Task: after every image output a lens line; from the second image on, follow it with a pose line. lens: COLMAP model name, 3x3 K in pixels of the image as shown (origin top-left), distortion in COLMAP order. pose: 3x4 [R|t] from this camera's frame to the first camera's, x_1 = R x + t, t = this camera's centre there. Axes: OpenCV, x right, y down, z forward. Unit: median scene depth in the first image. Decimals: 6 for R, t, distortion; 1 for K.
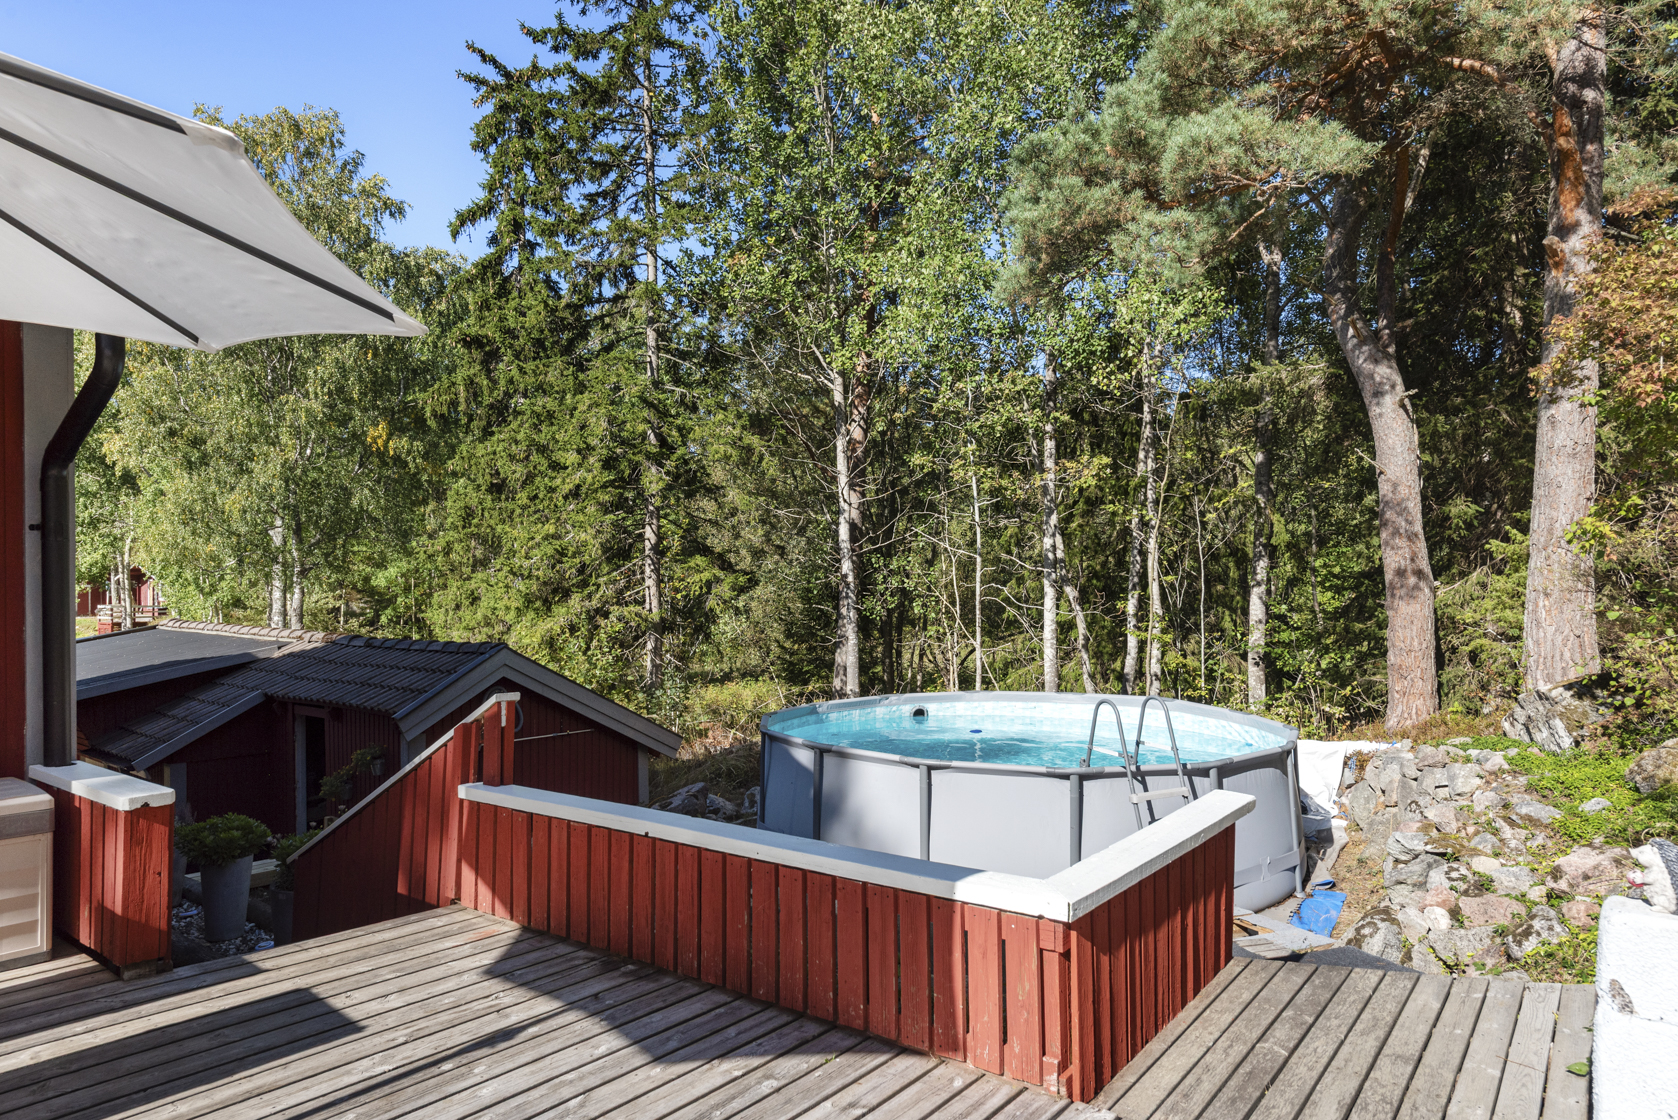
lens RADIAL K [[1055.9, 0, 839.0], [0, 1055.9, 580.0], [0, 0, 1]] dist [0.018056, -0.000427]
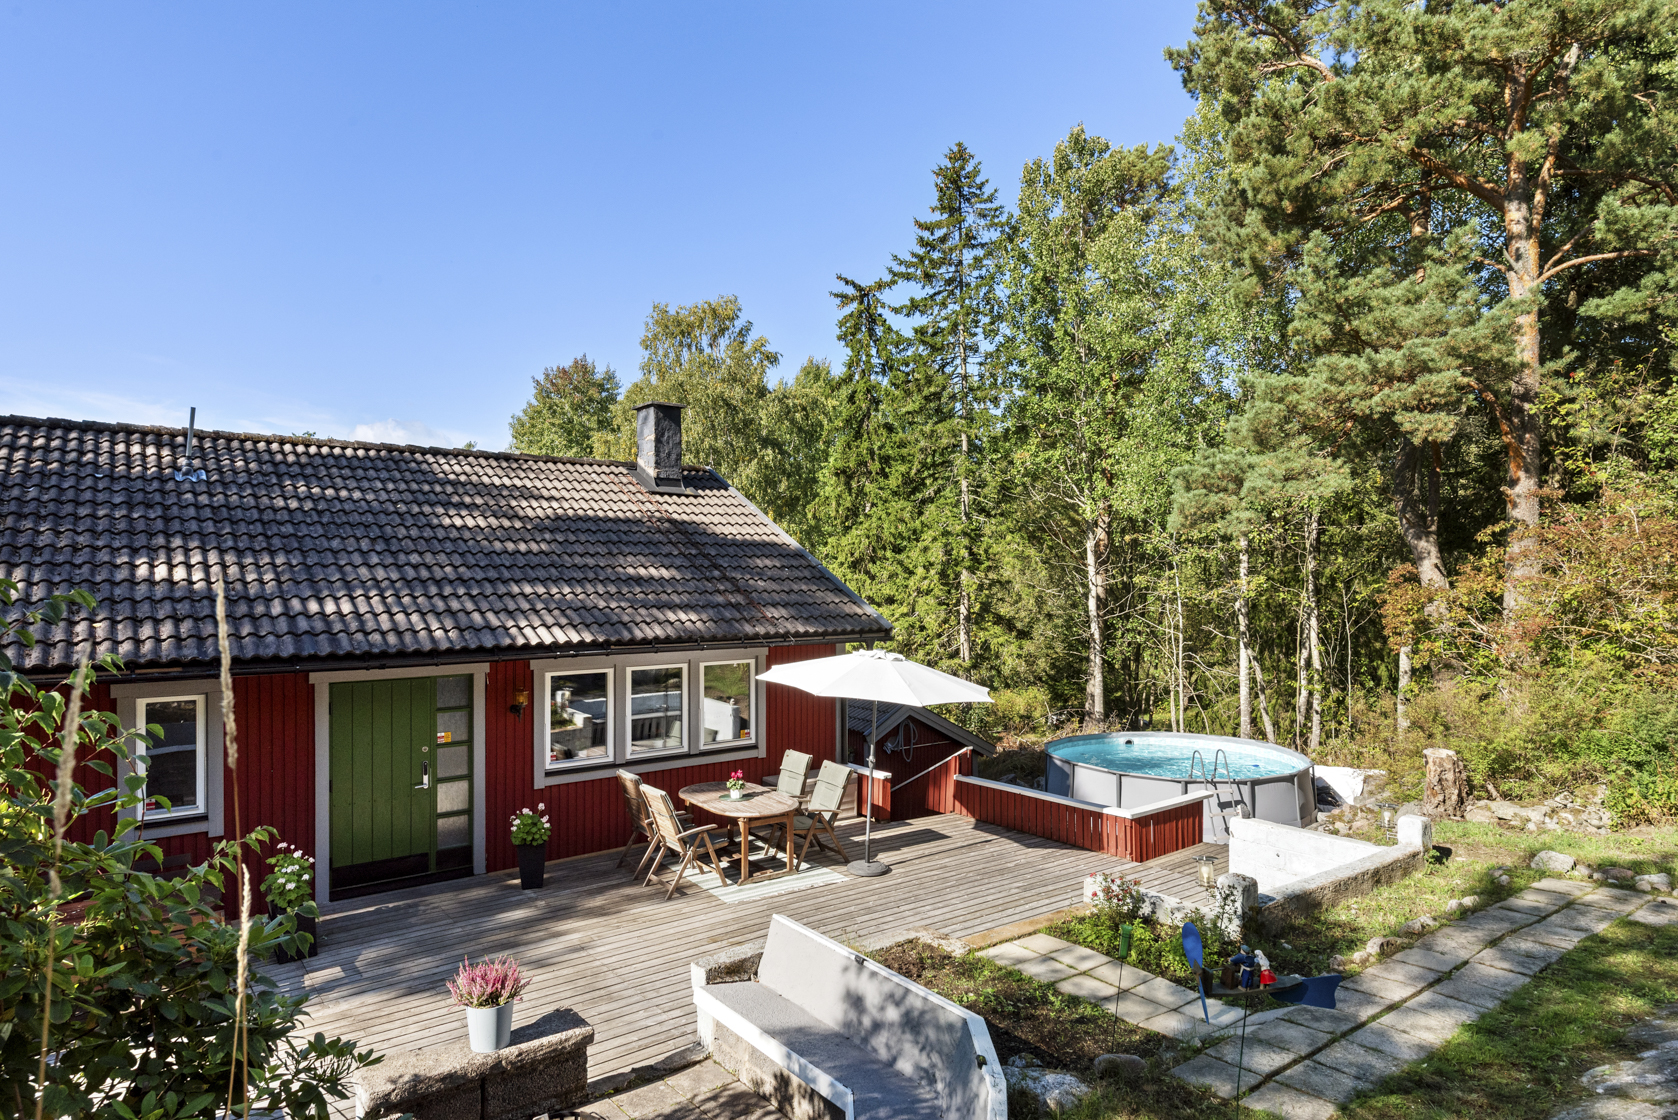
lens RADIAL K [[970.7, 0, 831.4], [0, 970.7, 577.2], [0, 0, 1]] dist [-0.000174, -0.000557]
pose [[0.964380, -0.000859, -0.264519, 0.013201], [0.001053, 0.999999, 0.000593, -0.092954], [0.264518, -0.000850, 0.964380, -0.439839]]
